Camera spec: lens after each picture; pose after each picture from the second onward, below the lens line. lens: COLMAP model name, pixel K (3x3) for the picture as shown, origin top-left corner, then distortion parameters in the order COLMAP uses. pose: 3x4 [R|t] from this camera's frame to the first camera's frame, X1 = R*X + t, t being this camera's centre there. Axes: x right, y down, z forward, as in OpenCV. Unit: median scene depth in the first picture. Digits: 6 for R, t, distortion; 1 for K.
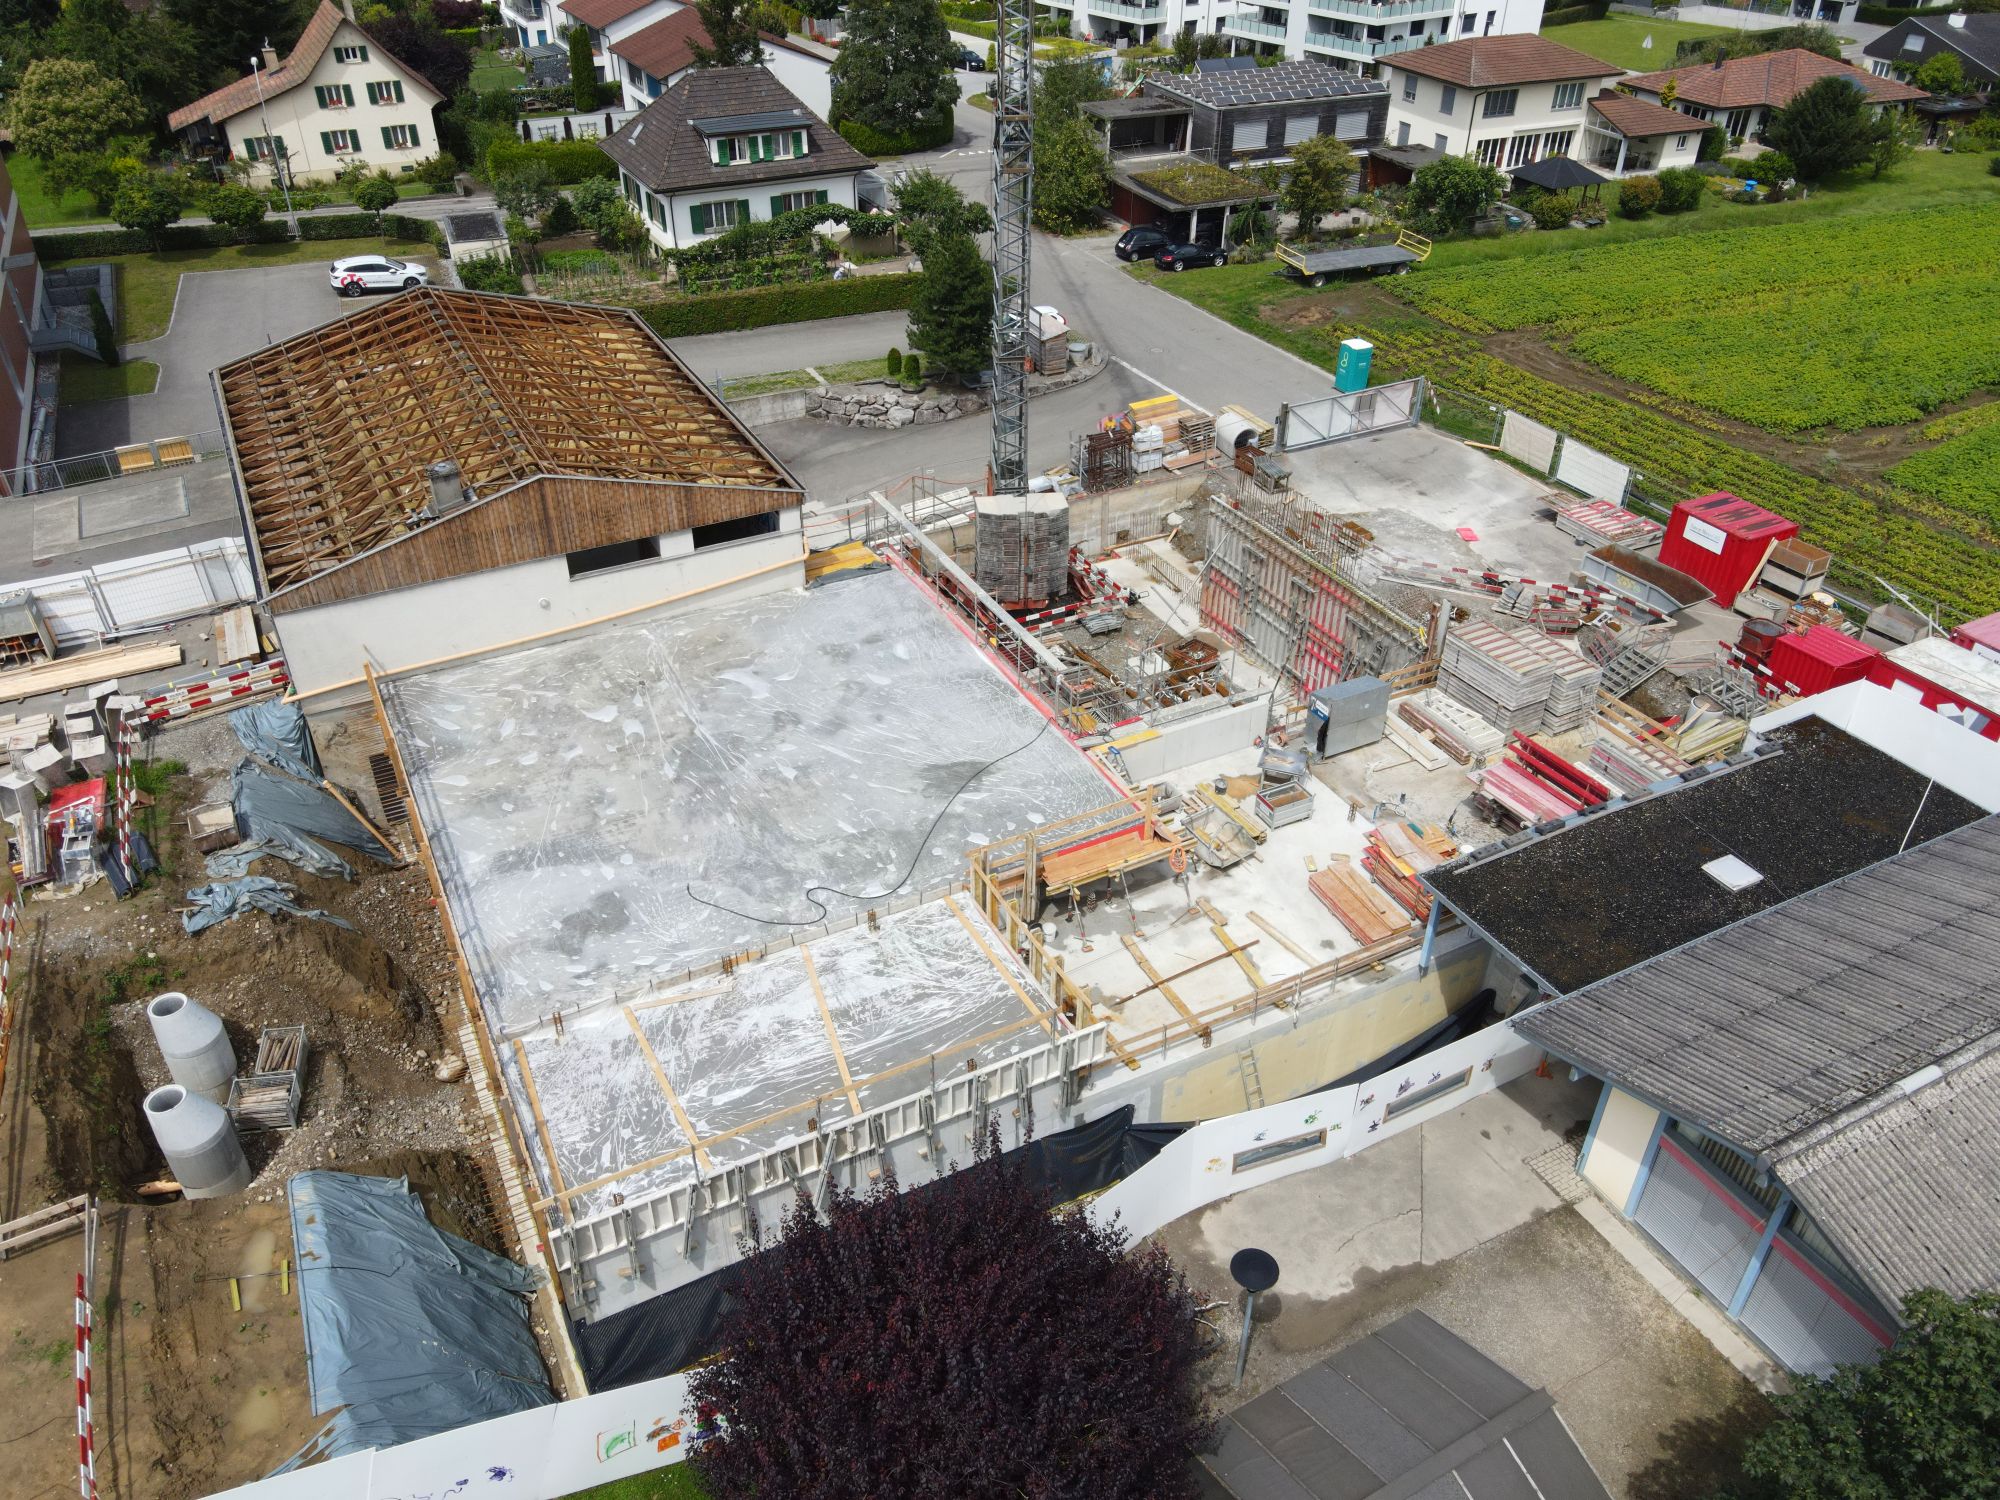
lens RADIAL K [[1474.3, 0, 990.1], [0, 1474.3, 749.0], [0, 0, 1]] dist [0.007856, 0.010313]
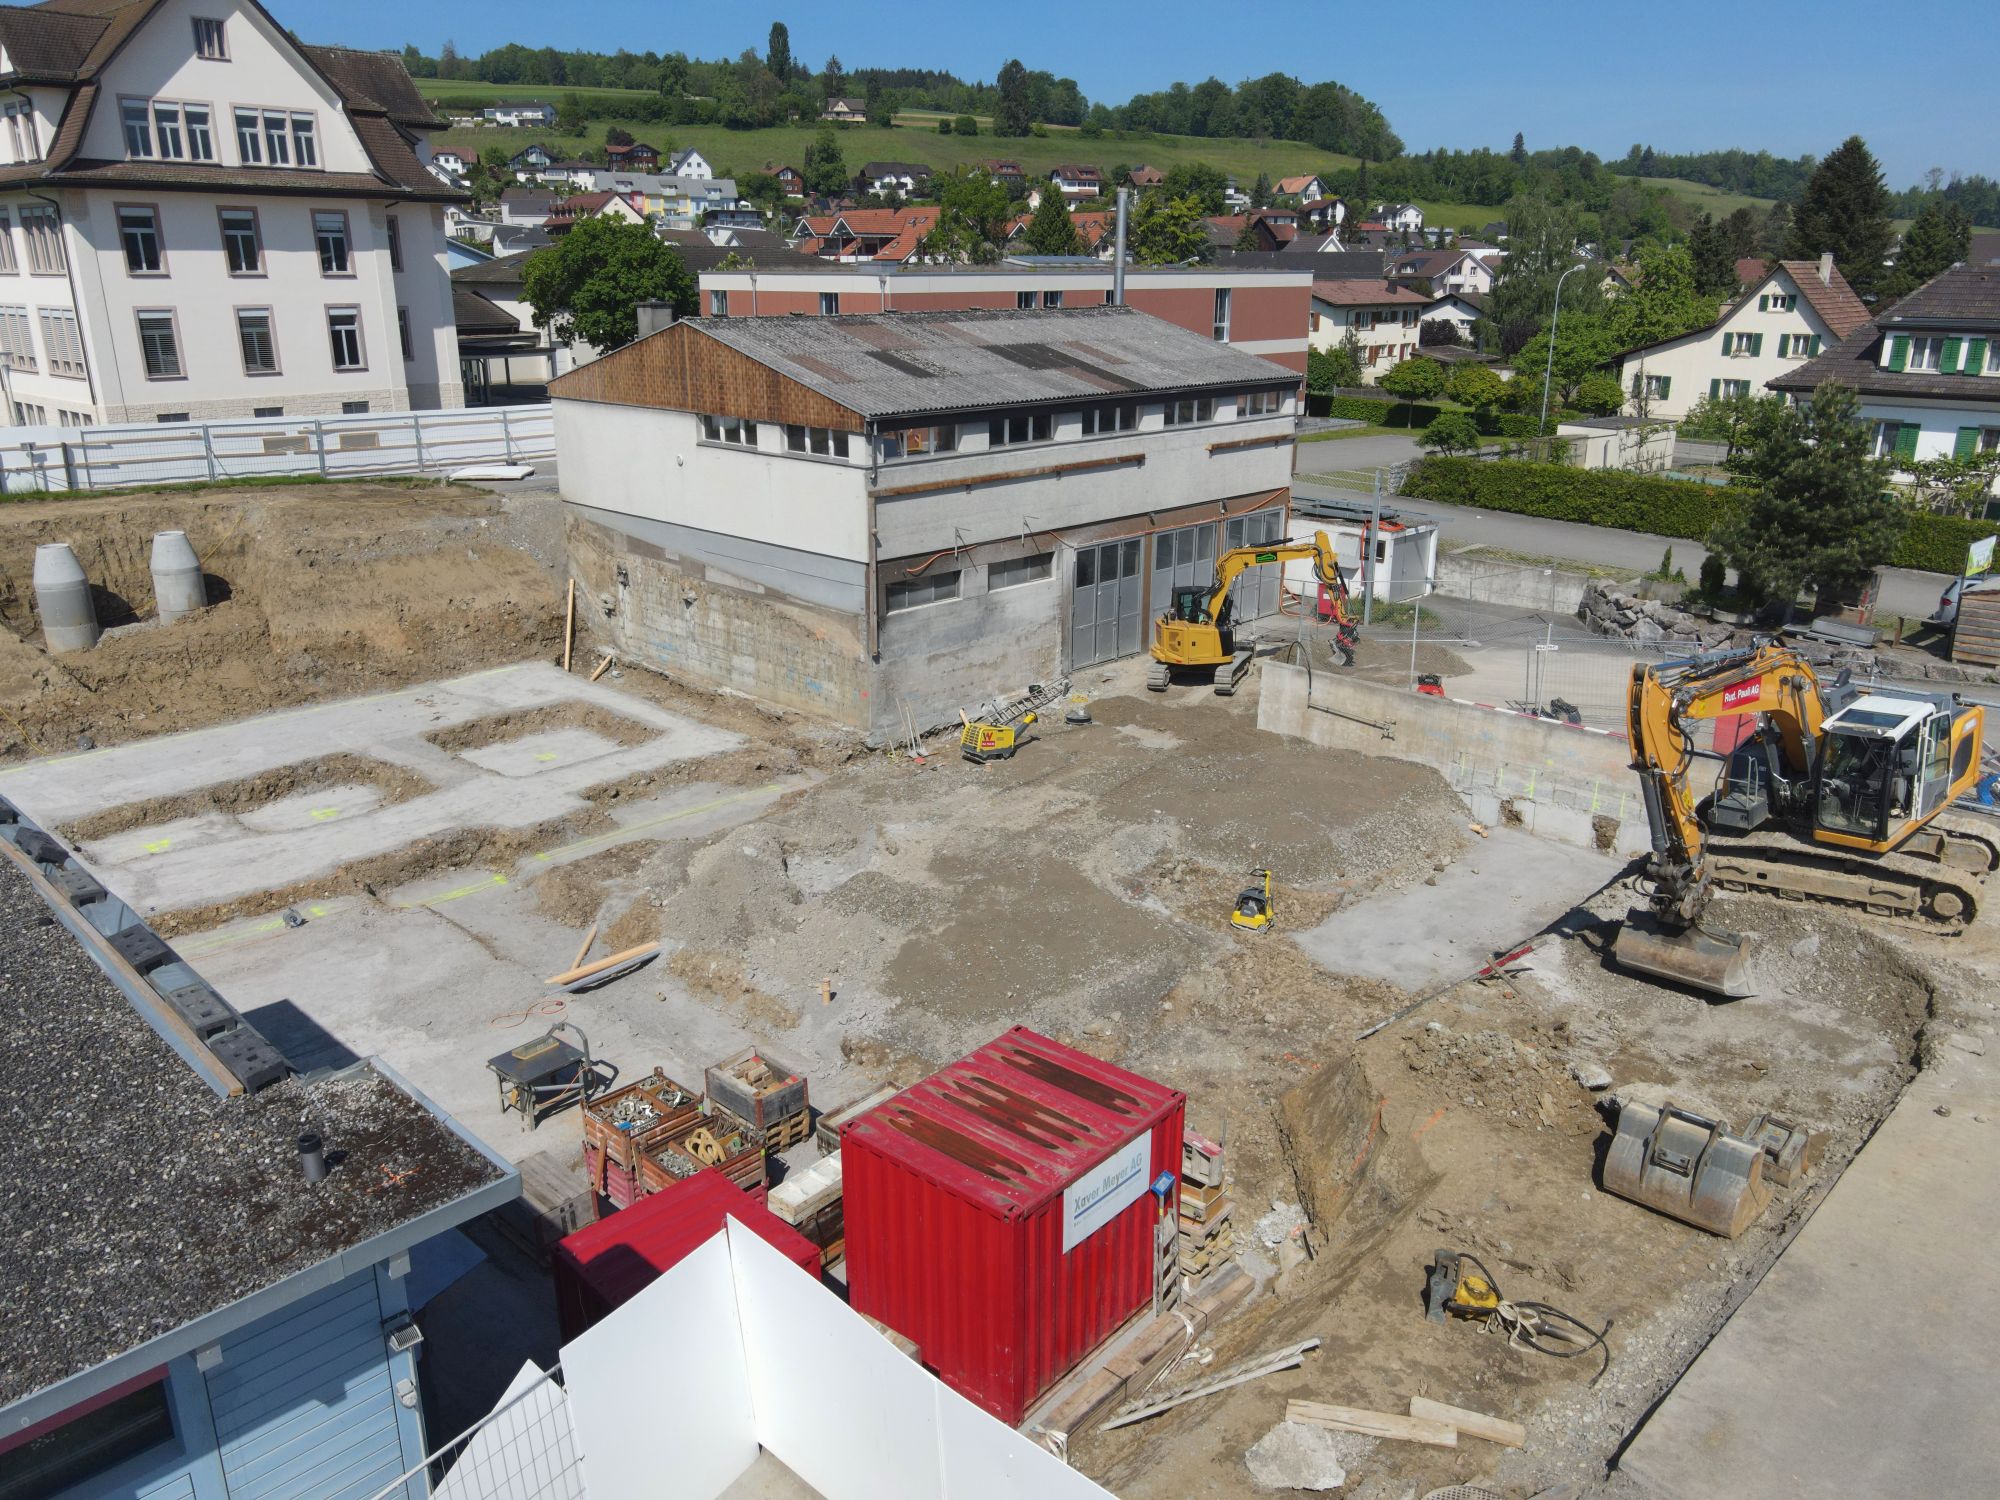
lens RADIAL K [[1464.9, 0, 977.8], [0, 1464.9, 751.5], [0, 0, 1]] dist [0.017730, 0.000963]
pose [[0.313250, 0.298064, -0.901683, 0.472021], [-0.539634, 0.837155, 0.089262, -0.088635], [0.781454, 0.458617, 0.423084, 0.561235]]
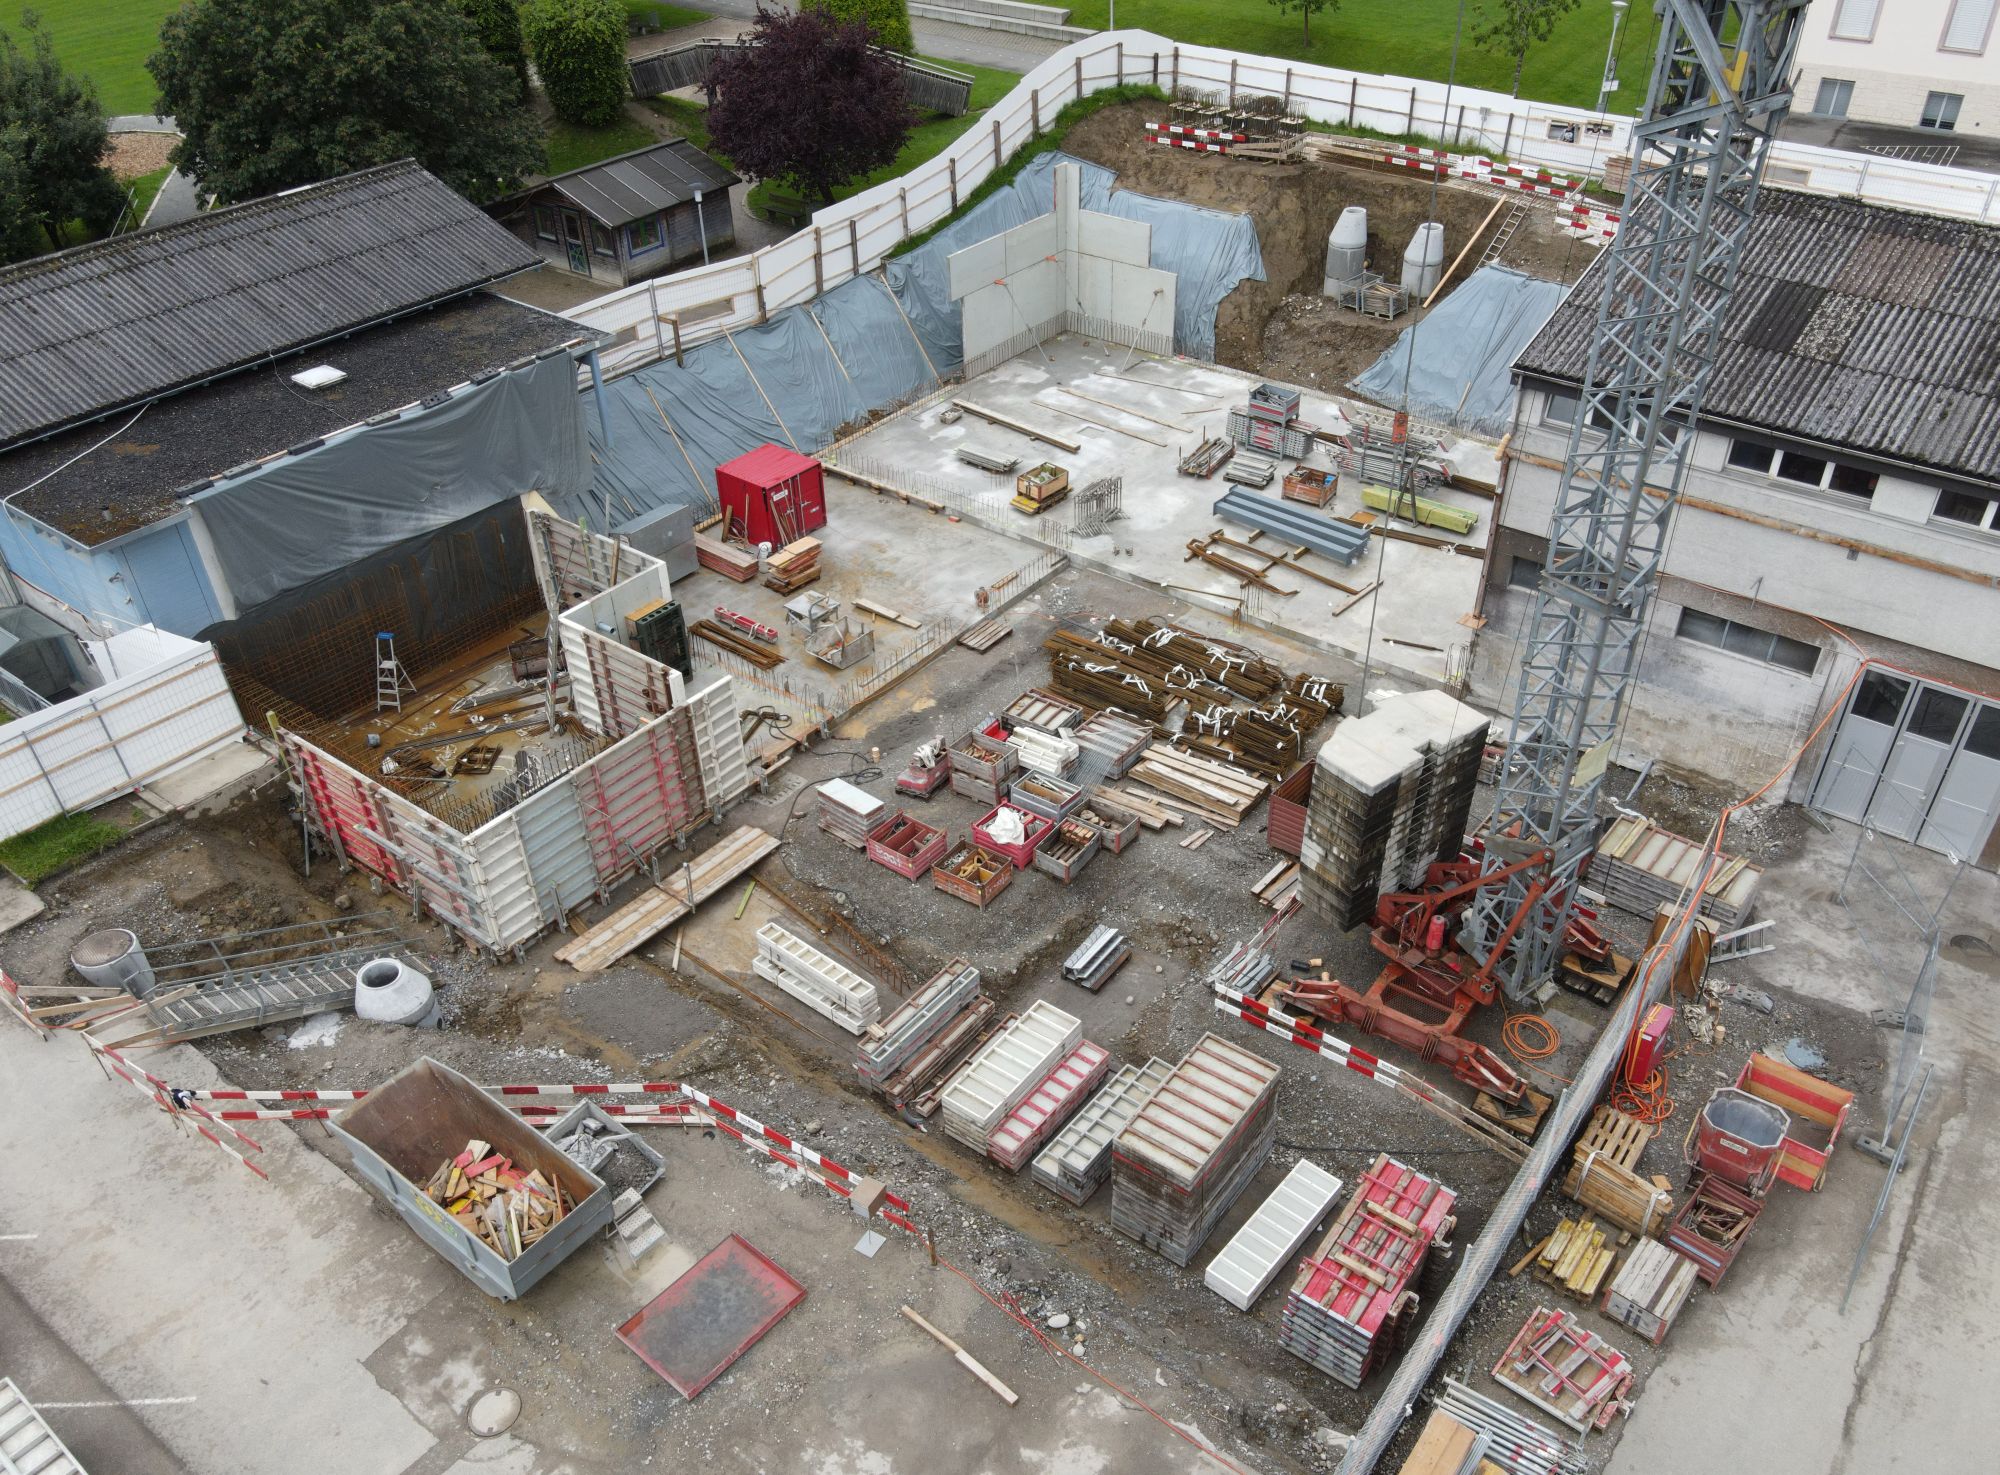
lens RADIAL K [[1525.1, 0, 1058.3], [0, 1525.1, 784.8], [0, 0, 1]] dist [0.011309, 0.005765]
pose [[-0.893488, 0.276490, -0.353882, 0.257655], [-0.251640, 0.344437, 0.904456, -0.488633], [0.371964, 0.897171, -0.238175, 0.893411]]
